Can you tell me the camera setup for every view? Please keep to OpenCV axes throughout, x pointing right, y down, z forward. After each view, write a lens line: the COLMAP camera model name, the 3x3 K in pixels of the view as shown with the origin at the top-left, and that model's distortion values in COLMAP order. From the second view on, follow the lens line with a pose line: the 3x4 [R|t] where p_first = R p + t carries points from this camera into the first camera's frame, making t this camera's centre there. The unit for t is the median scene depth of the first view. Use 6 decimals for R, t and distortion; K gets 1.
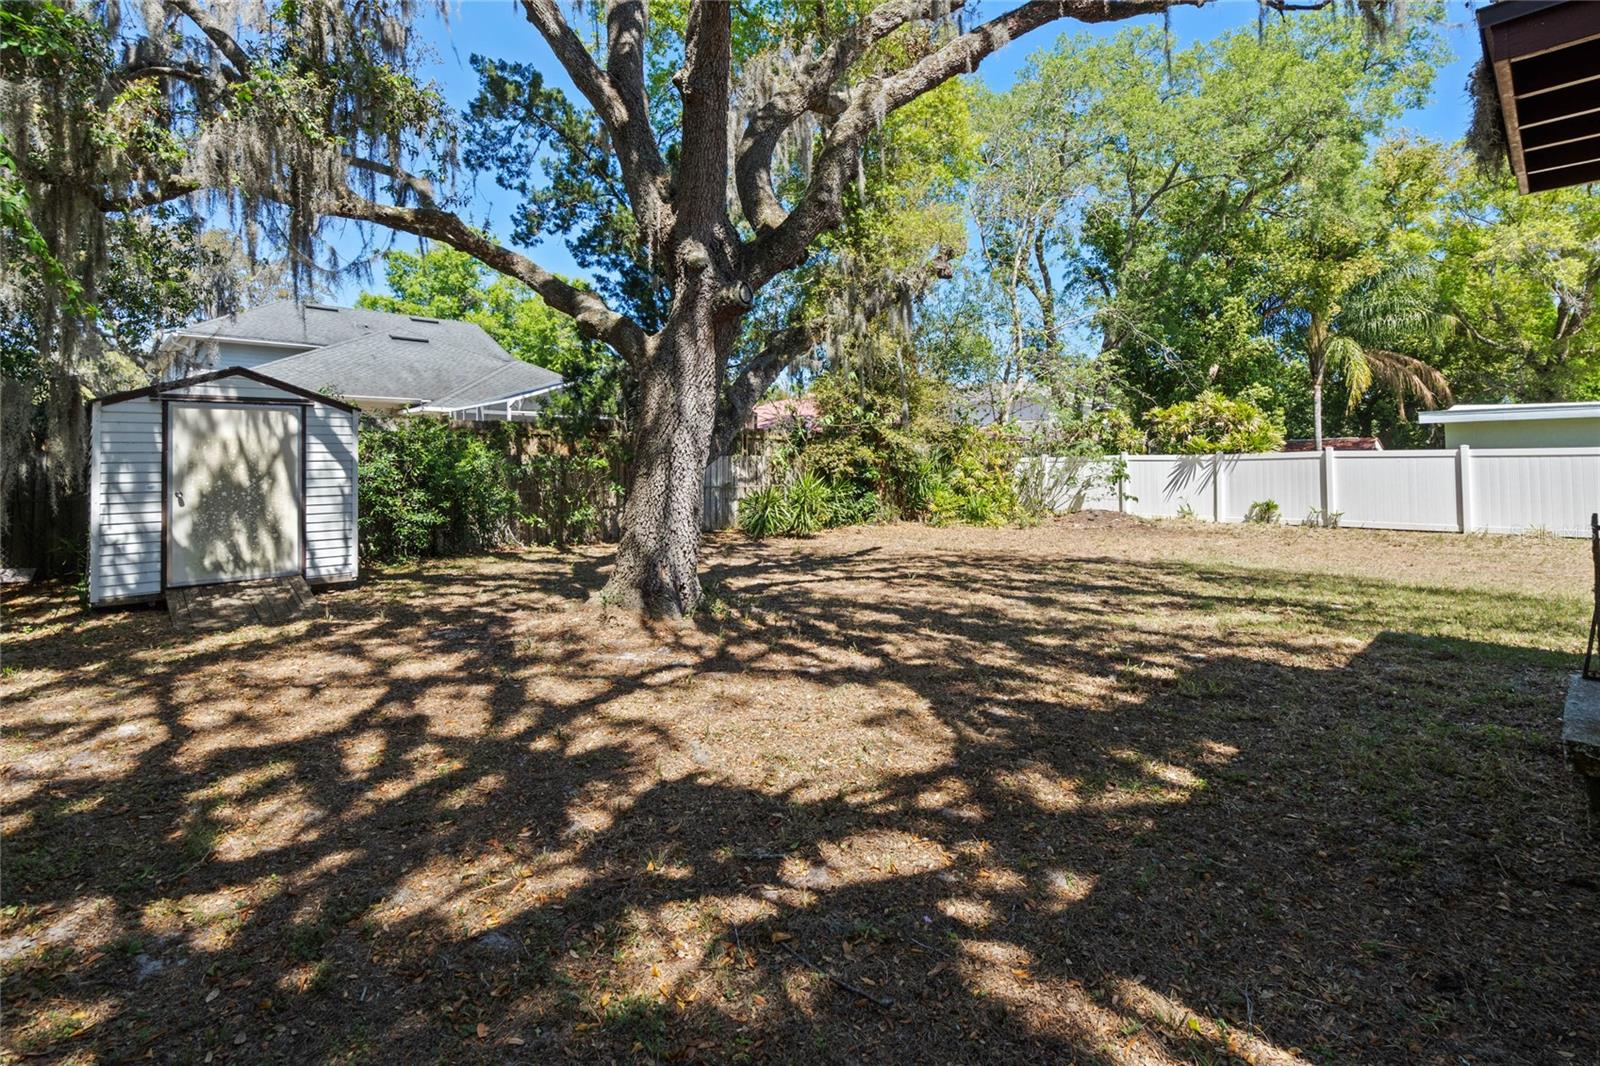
lens RADIAL K [[752.7, 0, 828.6], [0, 752.7, 452.4], [0, 0, 1]] dist [0.003535, -0.001282]
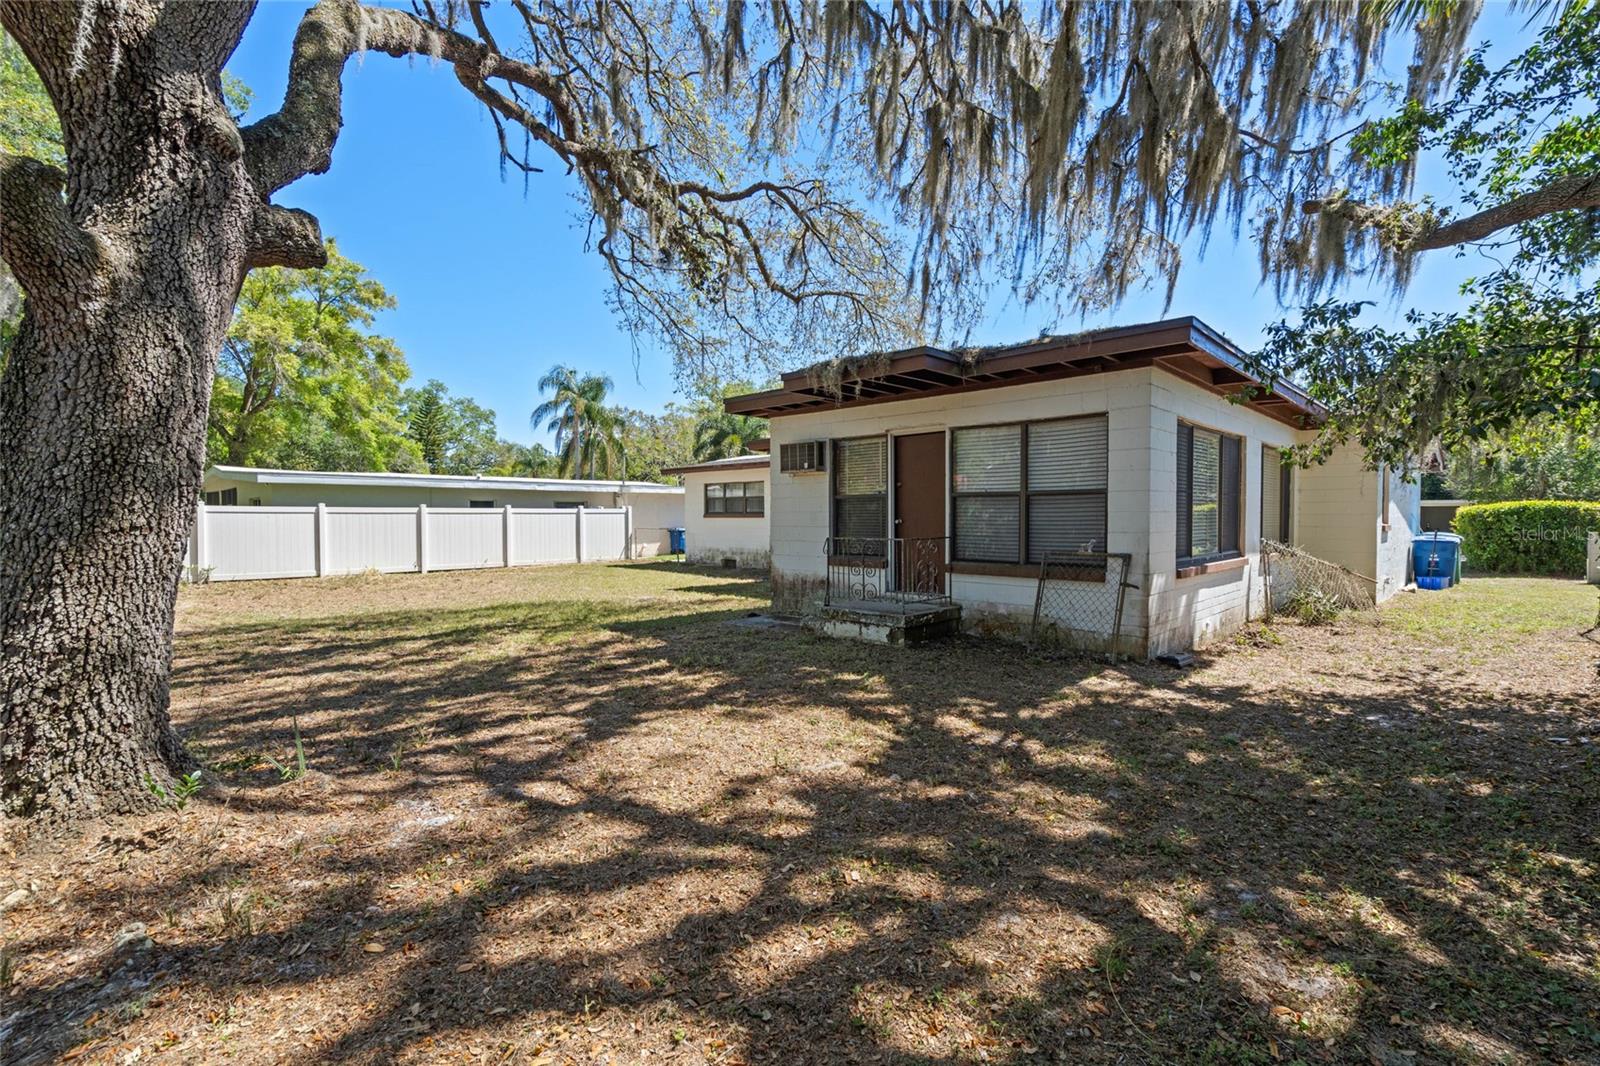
lens RADIAL K [[752.7, 0, 767.4], [0, 752.7, 531.8], [0, 0, 1]] dist [0.003535, -0.001282]
pose [[0.008787, -0.010451, 0.999907, -1.563792], [-0.017502, 0.999791, 0.010603, 0.045619], [-0.999808, -0.017594, 0.008602, 1.290018]]
